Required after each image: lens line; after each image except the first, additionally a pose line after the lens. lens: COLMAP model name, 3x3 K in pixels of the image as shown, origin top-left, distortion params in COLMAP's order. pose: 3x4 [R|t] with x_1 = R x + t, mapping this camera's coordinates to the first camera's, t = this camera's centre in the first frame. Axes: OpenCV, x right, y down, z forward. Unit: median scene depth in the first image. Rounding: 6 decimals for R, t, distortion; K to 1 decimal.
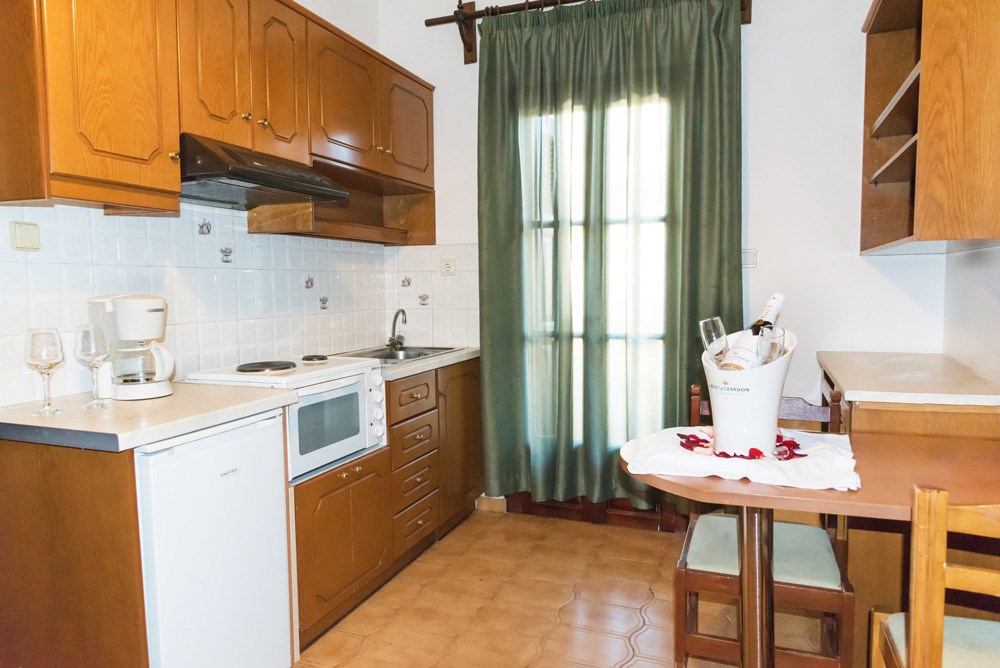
lens RADIAL K [[669.6, 0, 500.0], [0, 669.6, 334.0], [0, 0, 1]] dist [0.004365, 0.000056]
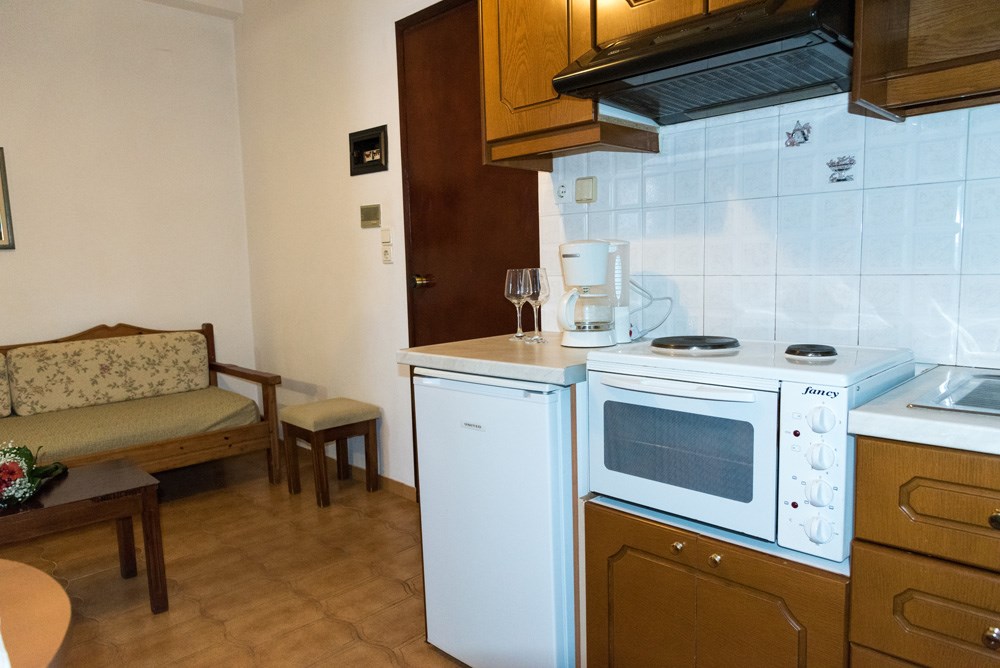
lens RADIAL K [[669.6, 0, 500.0], [0, 669.6, 334.0], [0, 0, 1]] dist [0.004365, 0.000056]
pose [[-0.399276, 0.112964, -0.909845, 0.339464], [-0.040426, 0.989246, 0.140563, -0.046410], [0.915939, 0.092905, -0.390415, 1.085670]]
